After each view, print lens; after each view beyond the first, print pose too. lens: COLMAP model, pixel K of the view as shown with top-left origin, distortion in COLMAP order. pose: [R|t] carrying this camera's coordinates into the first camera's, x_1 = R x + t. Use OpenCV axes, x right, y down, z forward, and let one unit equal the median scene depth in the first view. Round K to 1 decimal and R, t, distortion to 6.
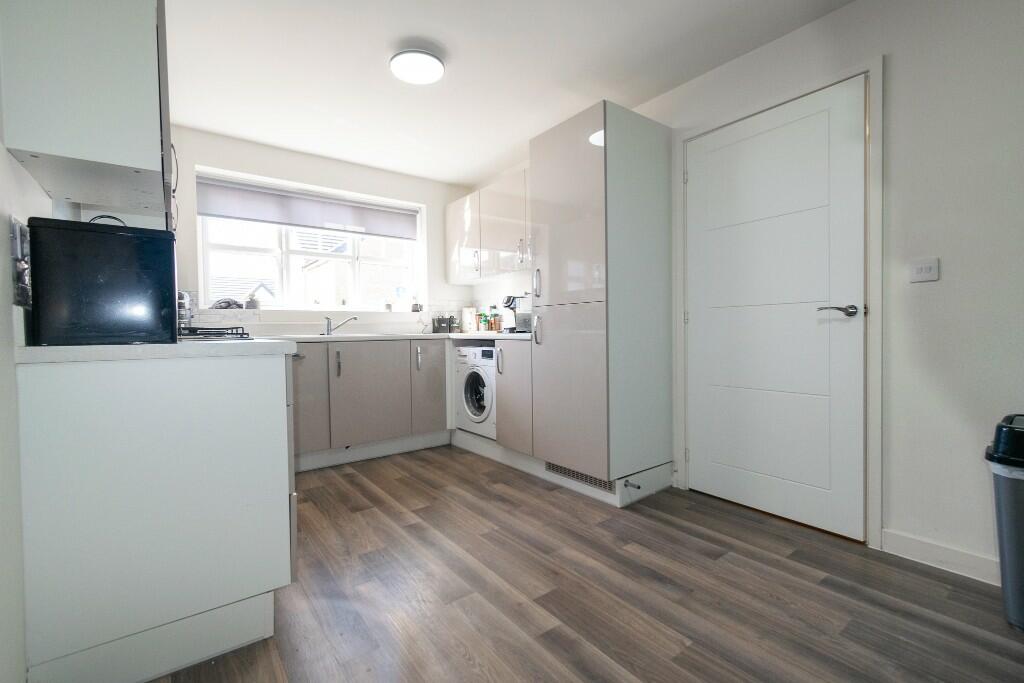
lens RADIAL K [[452.8, 0, 508.6], [0, 452.8, 340.1], [0, 0, 1]] dist [0.013155, -0.001896]
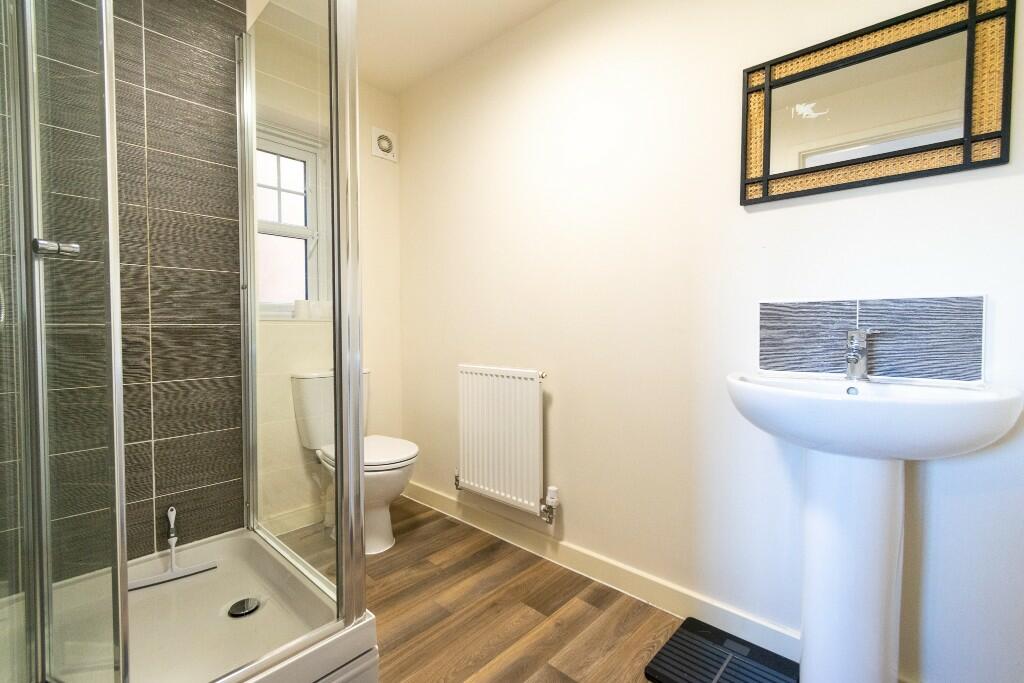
lens RADIAL K [[452.8, 0, 514.6], [0, 452.8, 284.2], [0, 0, 1]] dist [0.013155, -0.001896]
pose [[-0.189751, 0.107638, 0.975914, -0.605636], [0.027257, 0.994167, -0.104352, -0.018756], [-0.981454, 0.006800, -0.191578, 0.794839]]
